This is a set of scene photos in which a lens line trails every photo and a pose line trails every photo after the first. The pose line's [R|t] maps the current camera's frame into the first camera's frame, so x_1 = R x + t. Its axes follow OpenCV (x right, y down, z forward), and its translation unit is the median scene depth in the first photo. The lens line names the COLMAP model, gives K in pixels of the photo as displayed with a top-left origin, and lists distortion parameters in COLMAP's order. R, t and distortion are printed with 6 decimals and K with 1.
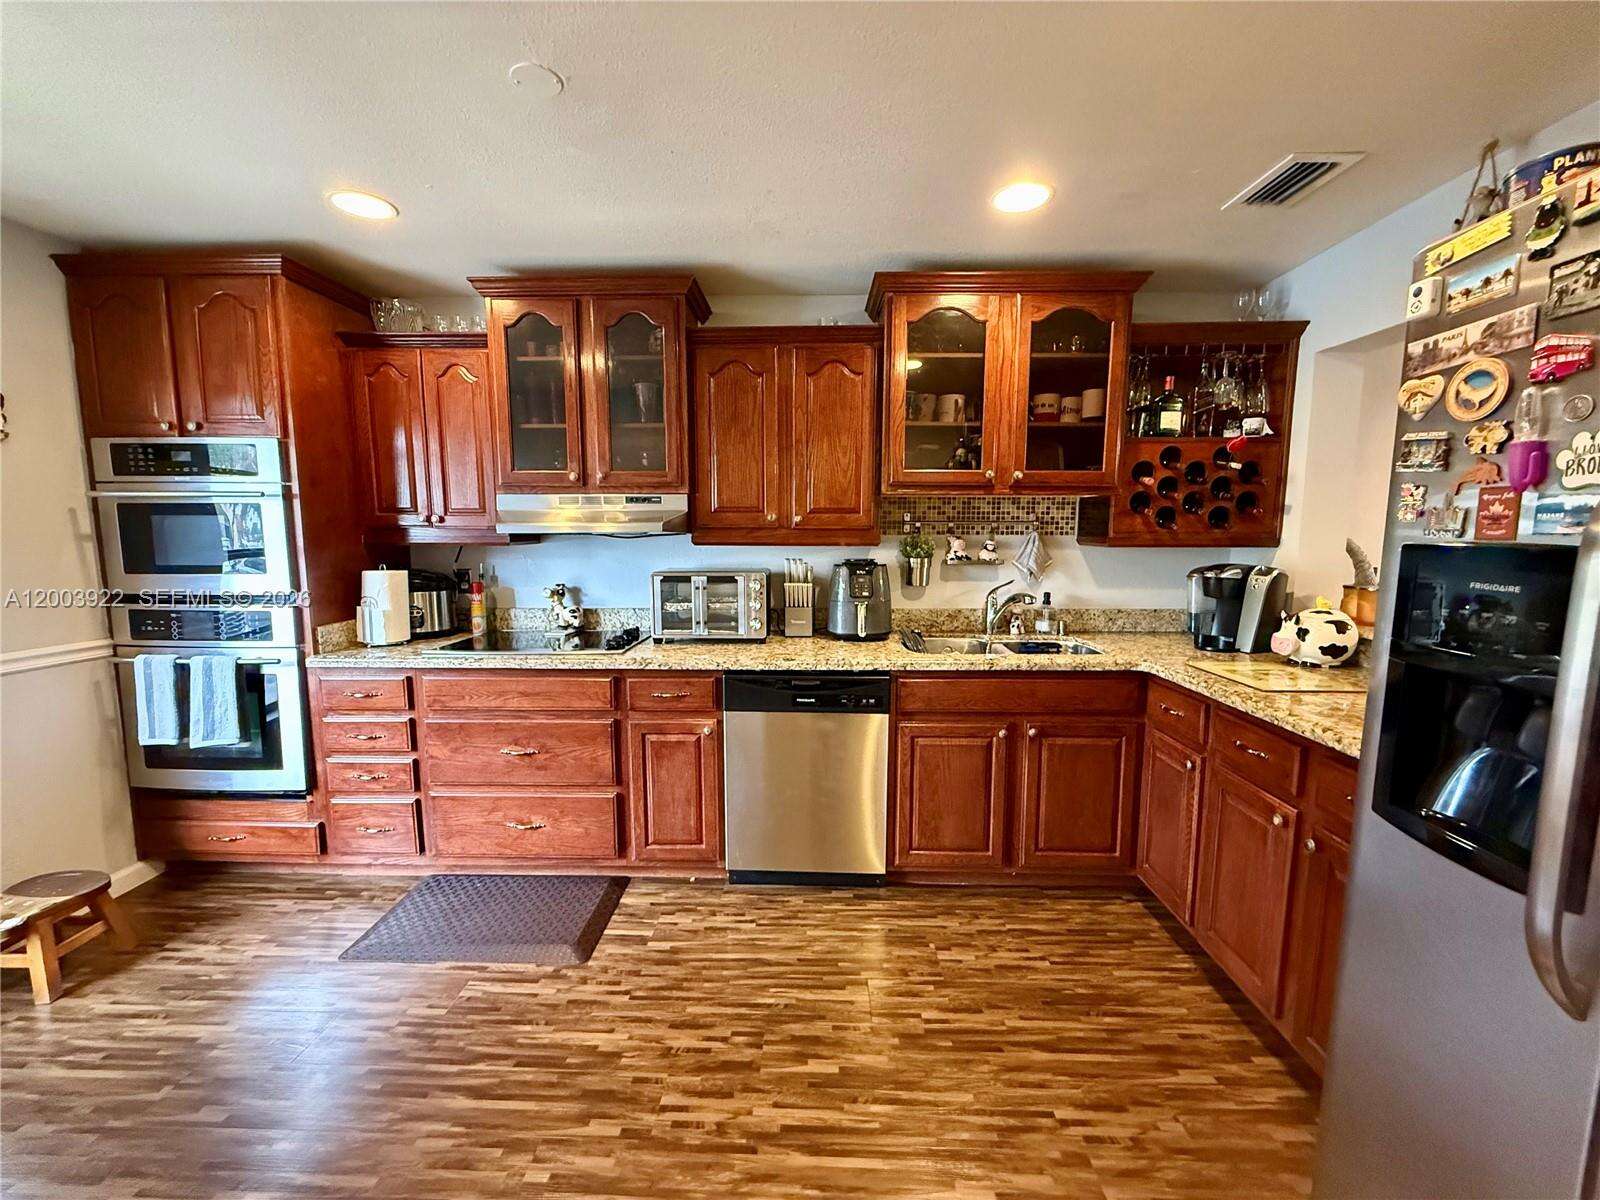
lens RADIAL K [[636.8, 0, 797.8], [0, 636.8, 598.1], [0, 0, 1]] dist [-0.000353, -0.000159]
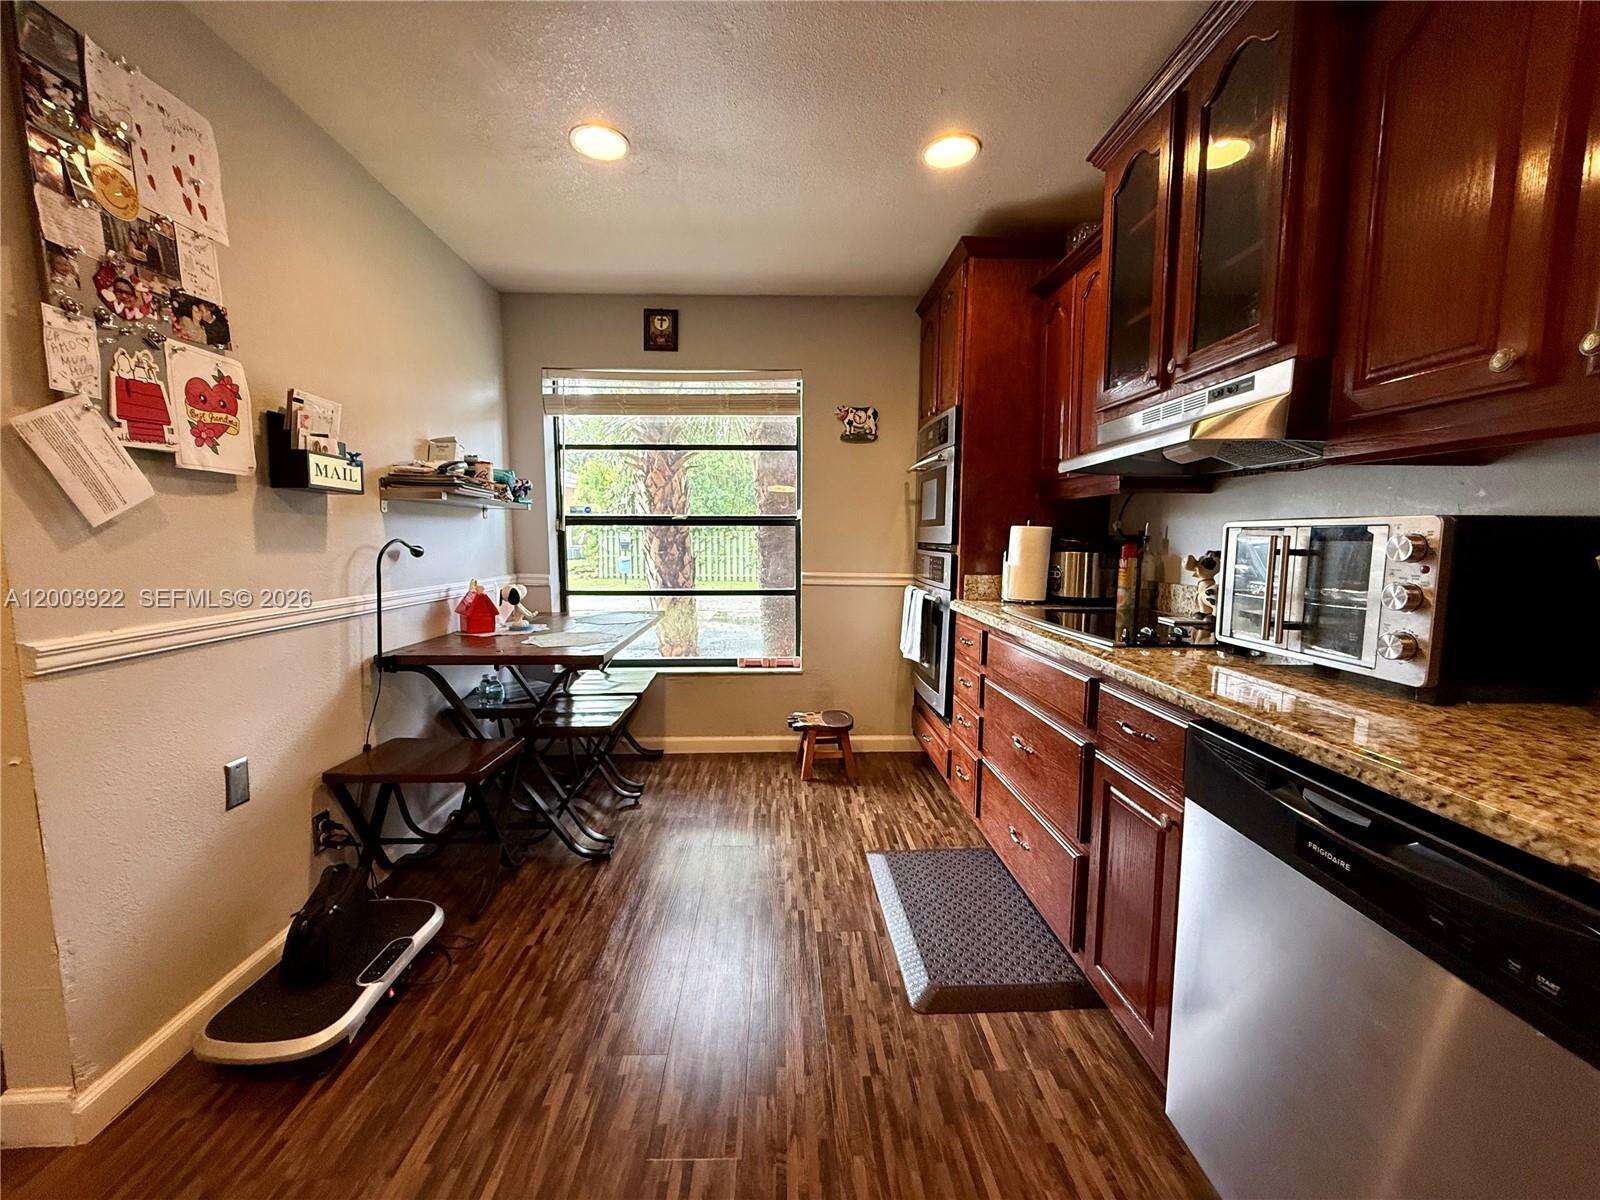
lens RADIAL K [[636.8, 0, 799.2], [0, 636.8, 600.2], [0, 0, 1]] dist [-0.000353, -0.000159]
pose [[0.066569, 0.101395, -0.992617, 0.380723], [-0.110530, 0.989450, 0.093659, 0.021034], [0.991641, 0.103479, 0.077074, 0.760810]]
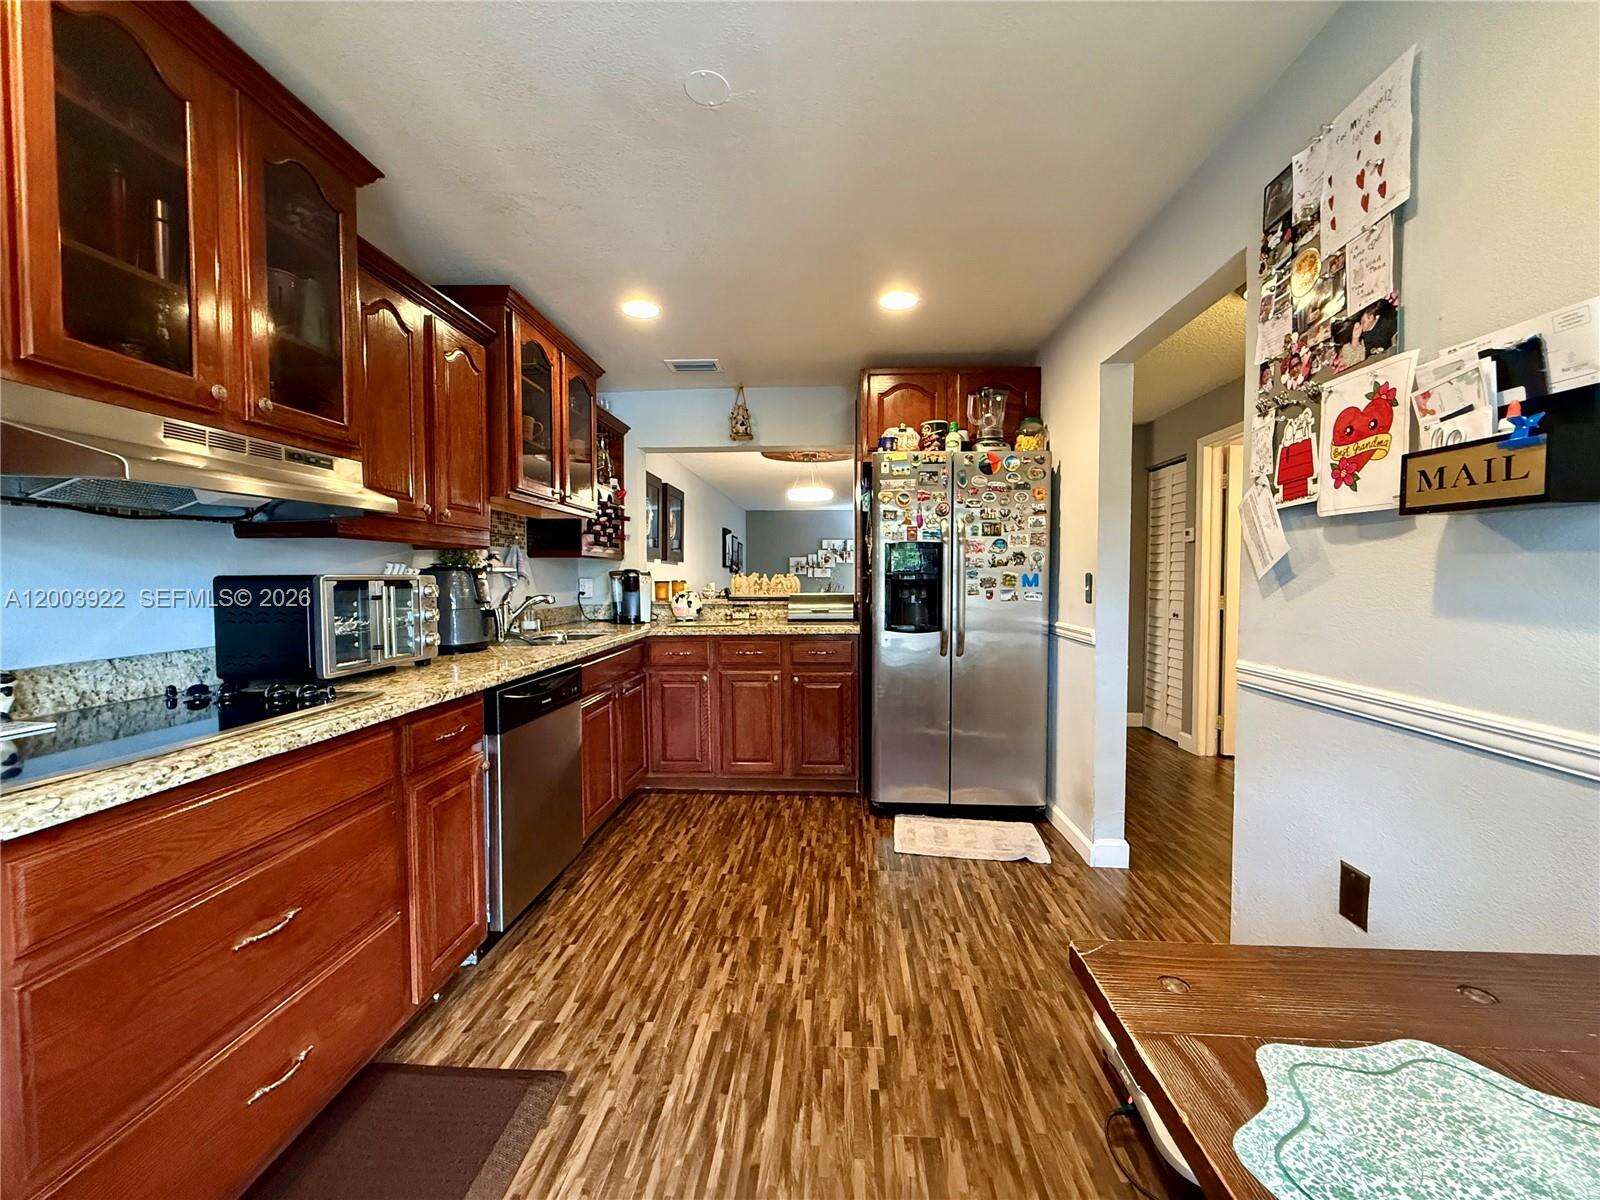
lens RADIAL K [[636.8, 0, 803.8], [0, 636.8, 601.1], [0, 0, 1]] dist [-0.000353, -0.000159]
pose [[0.025464, -0.038757, 0.998924, -1.076194], [0.111272, 0.993149, 0.035696, 0.021042], [-0.993464, 0.110244, 0.029602, 0.647098]]
